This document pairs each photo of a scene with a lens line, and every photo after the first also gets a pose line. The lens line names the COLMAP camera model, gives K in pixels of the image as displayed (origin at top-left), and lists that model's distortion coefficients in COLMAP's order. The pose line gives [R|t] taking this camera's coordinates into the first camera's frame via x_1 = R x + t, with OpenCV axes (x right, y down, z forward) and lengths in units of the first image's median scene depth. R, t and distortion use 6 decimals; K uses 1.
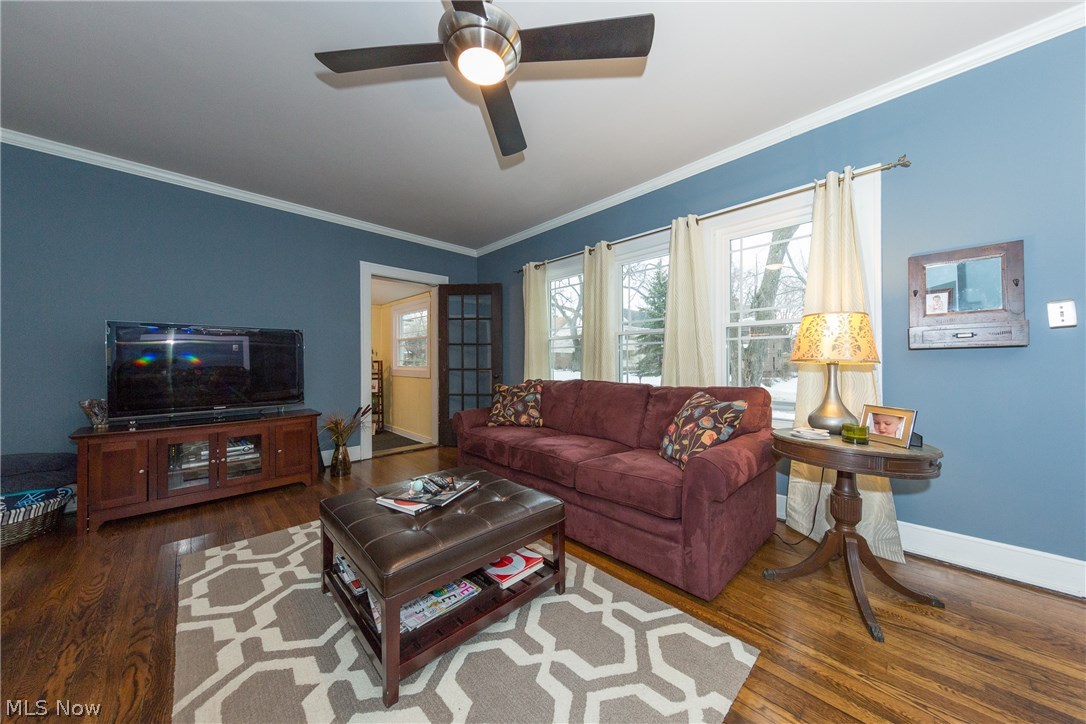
lens RADIAL K [[360.1, 0, 543.0], [0, 360.1, 362.0], [0, 0, 1]] dist [0.001940, 0.000075]
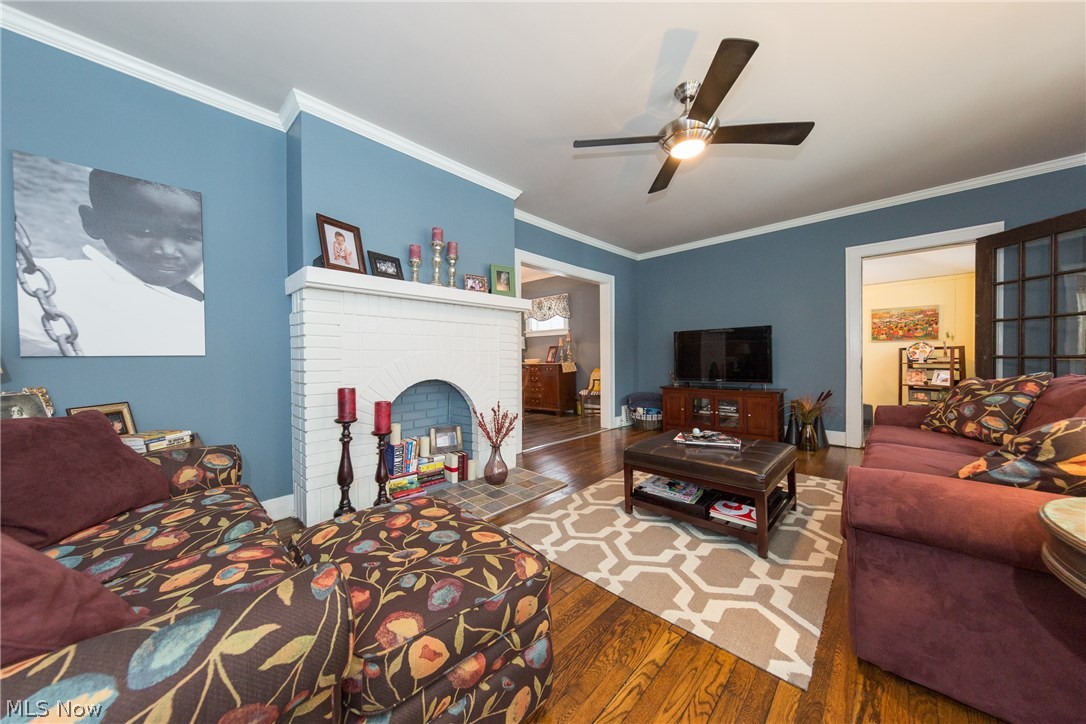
lens RADIAL K [[359.0, 0, 543.0], [0, 359.0, 362.0], [0, 0, 1]] dist [-0.000031, 0.000003]
pose [[0.040746, 0.017796, -0.999011, 0.884985], [0.015054, 0.999717, 0.018423, 0.010008], [0.999056, -0.015789, 0.040466, 0.233504]]
